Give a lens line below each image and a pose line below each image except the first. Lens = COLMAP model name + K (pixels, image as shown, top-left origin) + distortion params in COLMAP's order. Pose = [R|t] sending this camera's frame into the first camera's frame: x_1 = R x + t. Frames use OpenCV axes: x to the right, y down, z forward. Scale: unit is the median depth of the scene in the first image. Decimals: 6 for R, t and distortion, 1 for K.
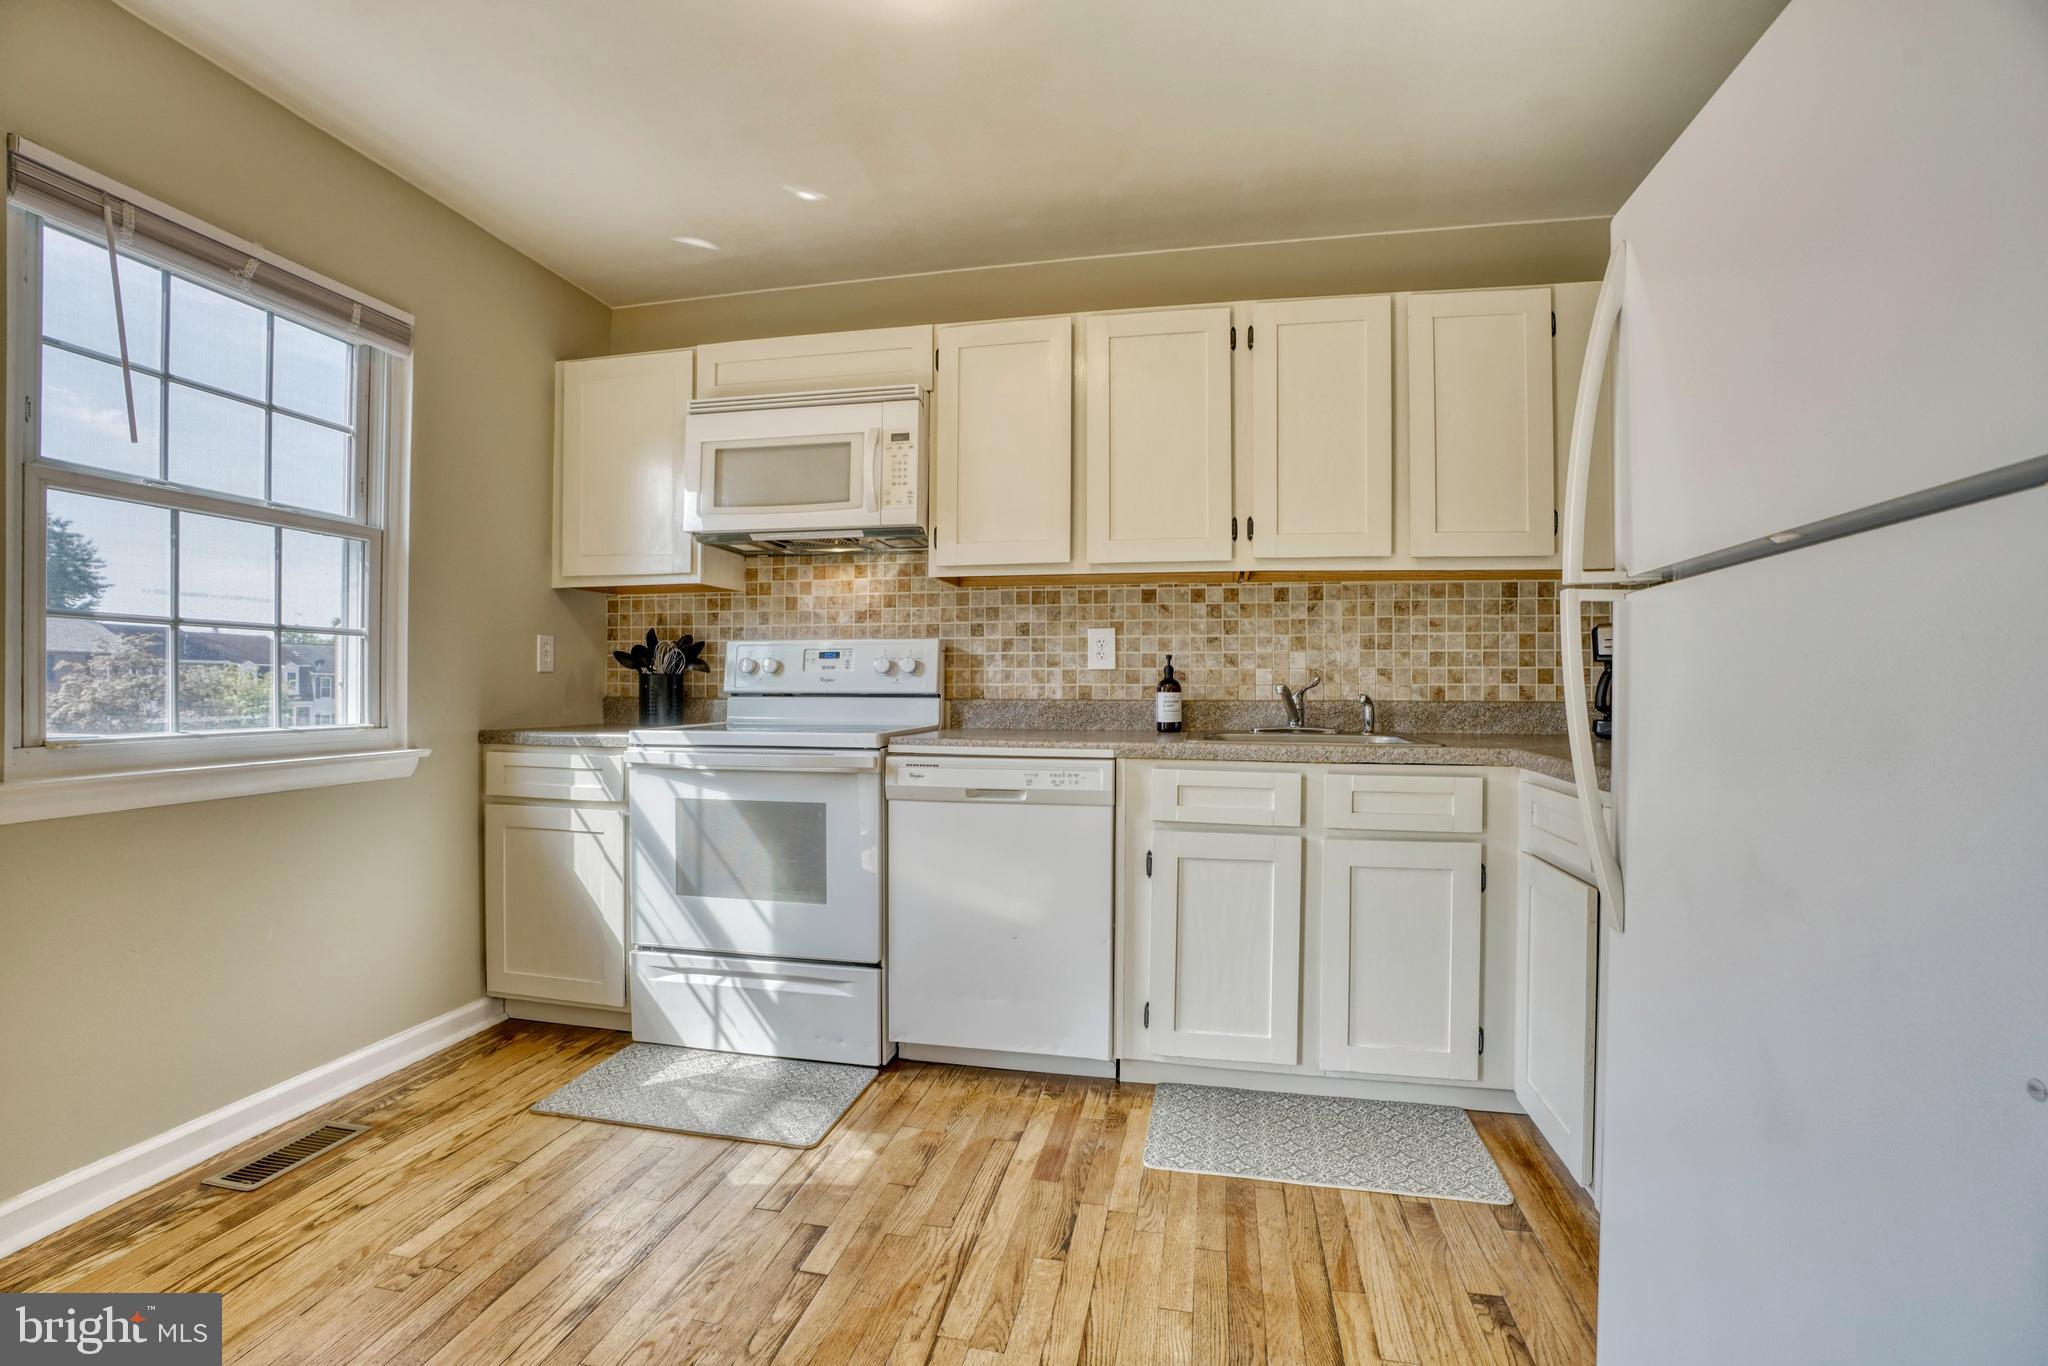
lens RADIAL K [[944.5, 0, 1006.0], [0, 944.5, 689.8], [0, 0, 1]] dist [-0.065867, 0.023716]
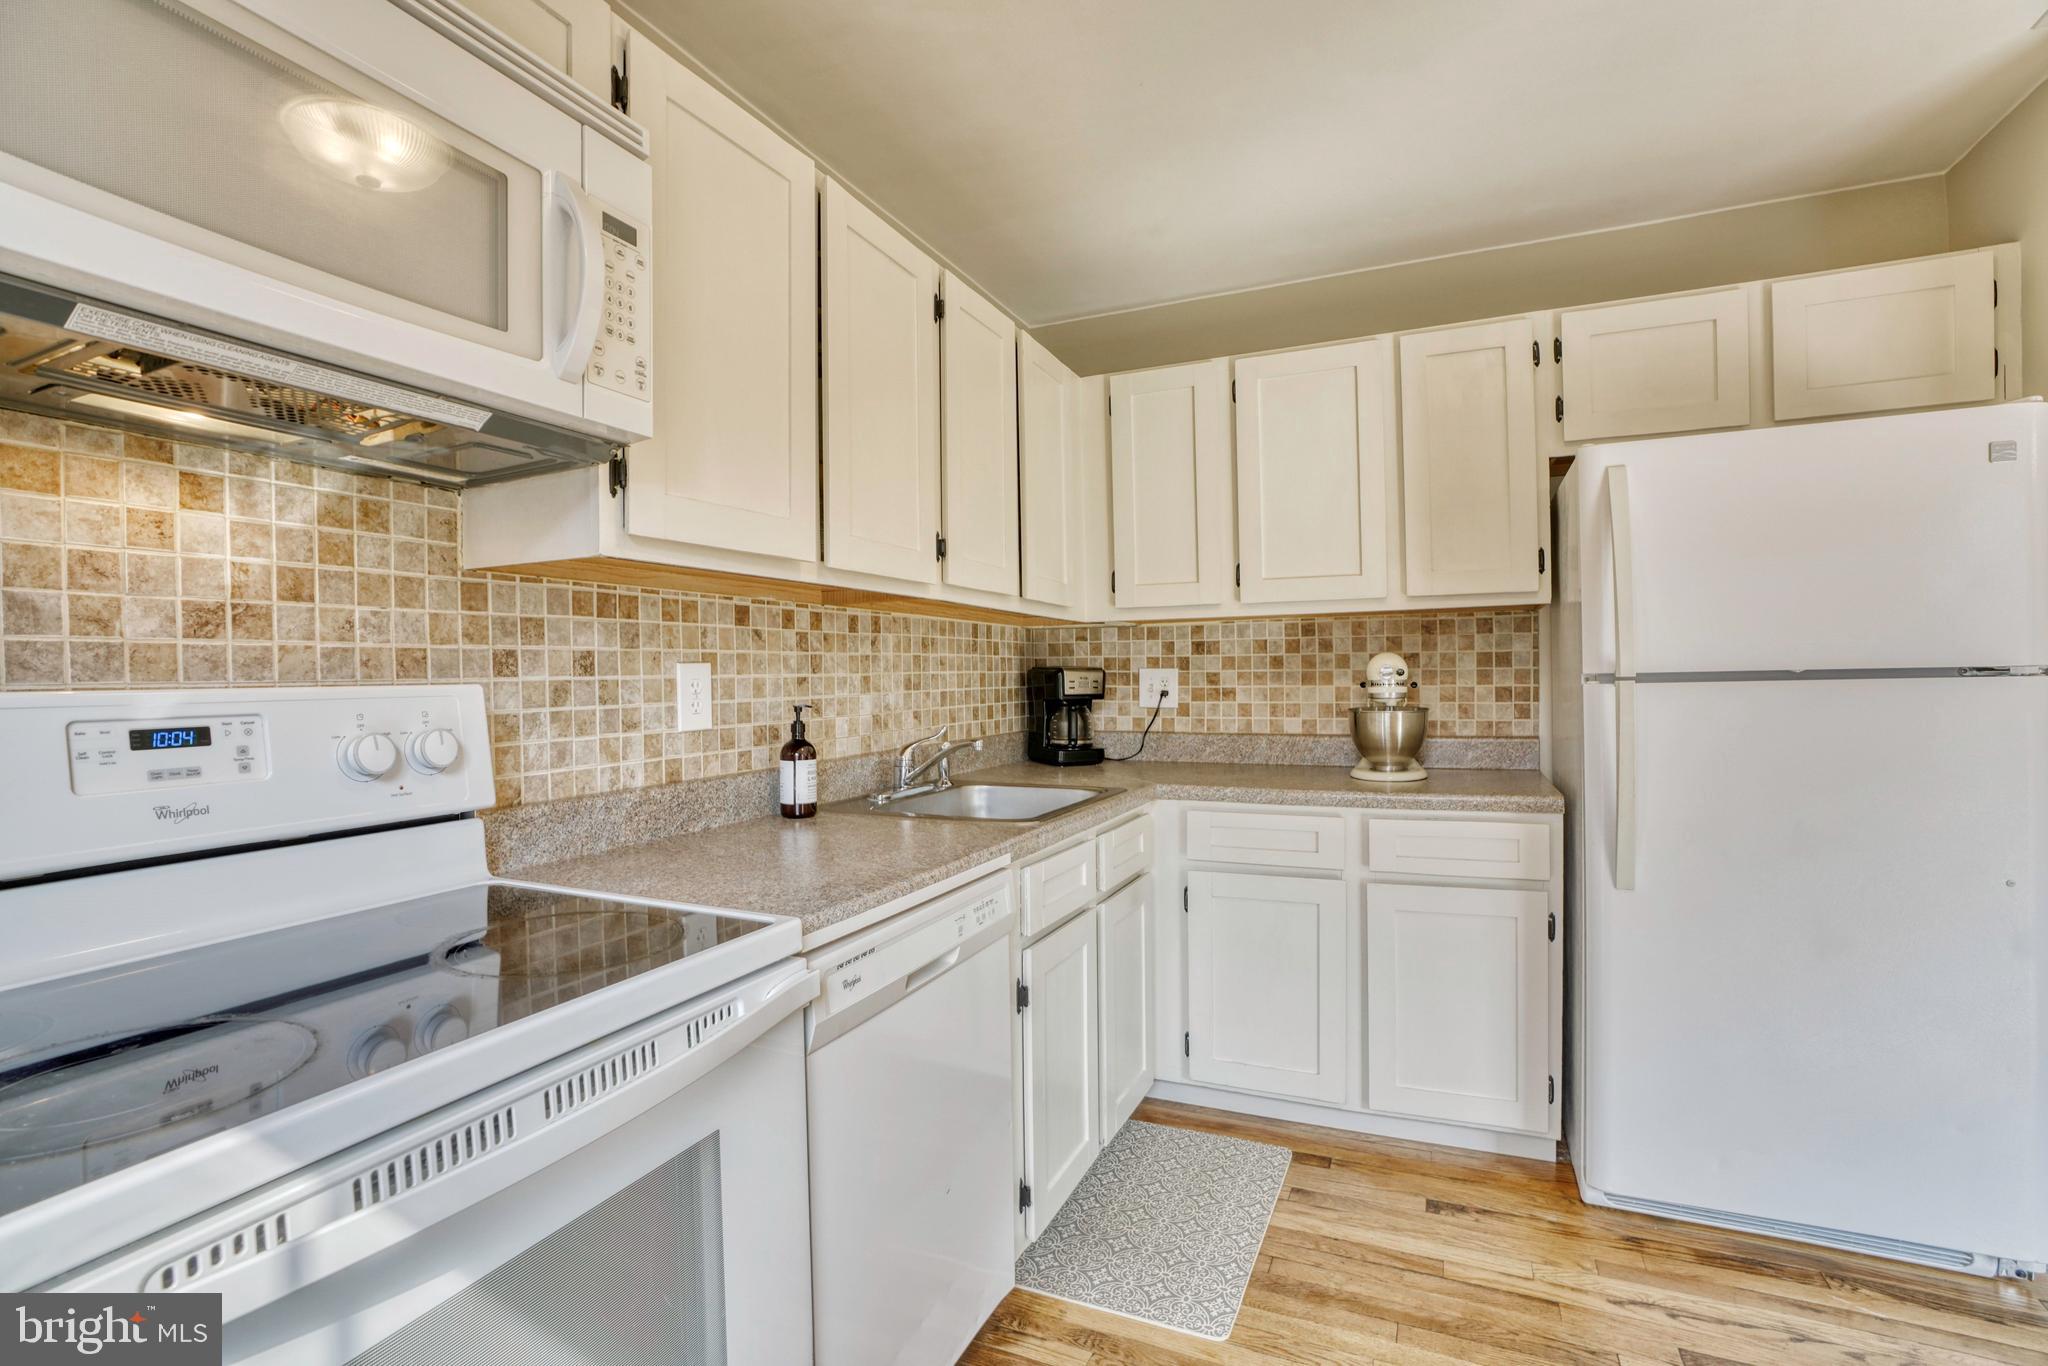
lens RADIAL K [[944.5, 0, 1012.0], [0, 944.5, 687.3], [0, 0, 1]] dist [-0.065867, 0.023716]
pose [[0.211218, -0.020277, 0.977229, -0.478482], [0.018440, 0.999690, 0.016757, -0.059540], [-0.977265, 0.014481, 0.211526, 0.713936]]
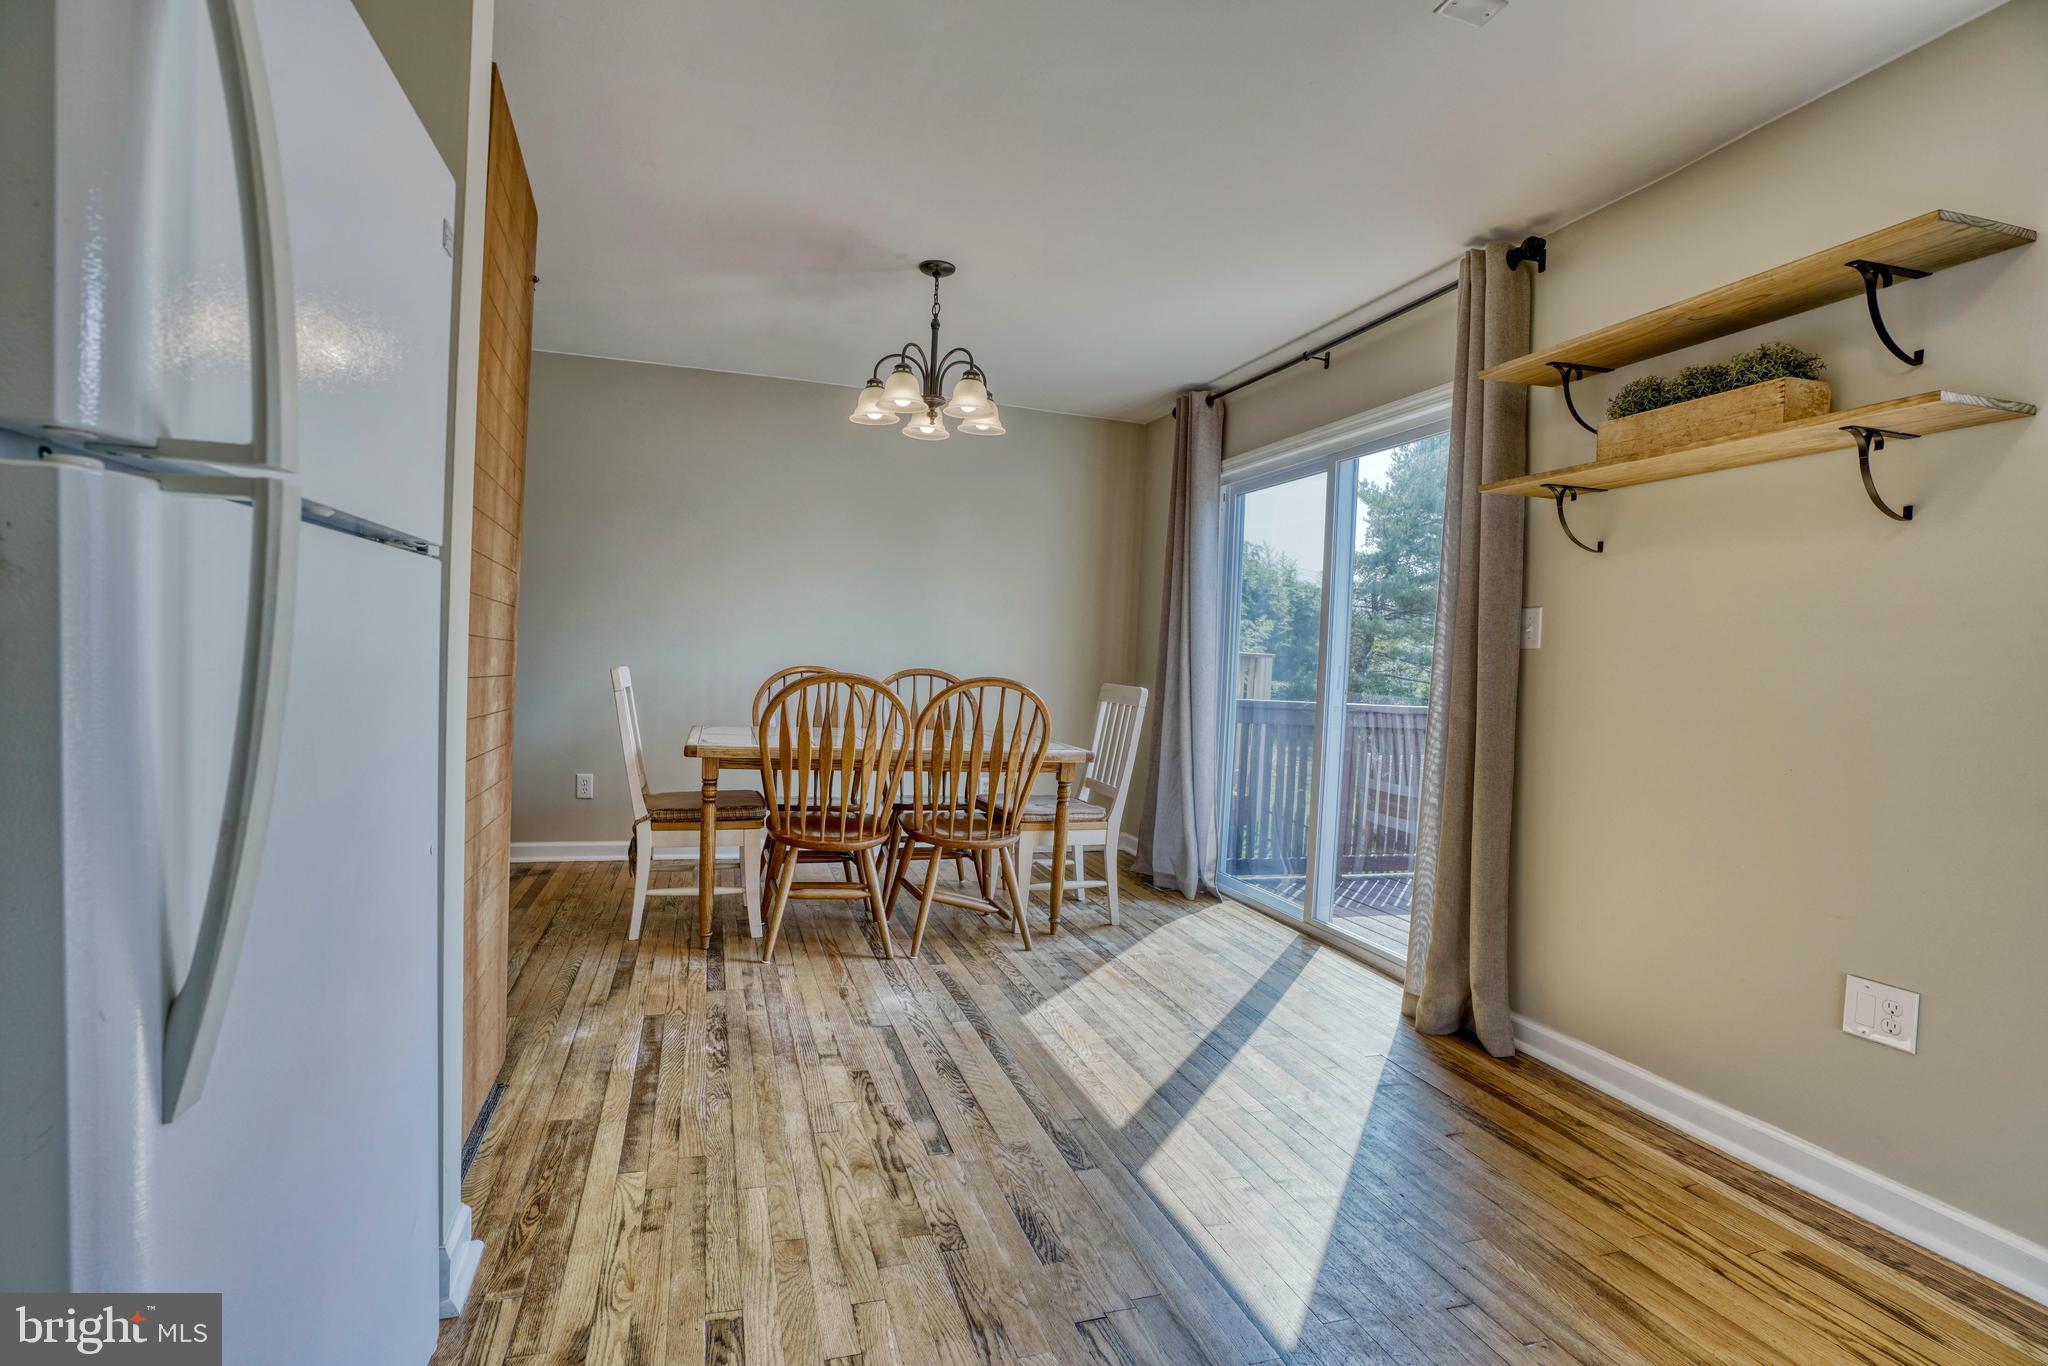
lens RADIAL K [[944.5, 0, 1004.1], [0, 944.5, 690.5], [0, 0, 1]] dist [-0.065867, 0.023716]
pose [[-0.865838, -0.024931, -0.499703, 0.216104], [-0.047828, 0.998308, 0.033066, -0.010341], [0.498033, 0.052529, -0.865566, 0.703545]]
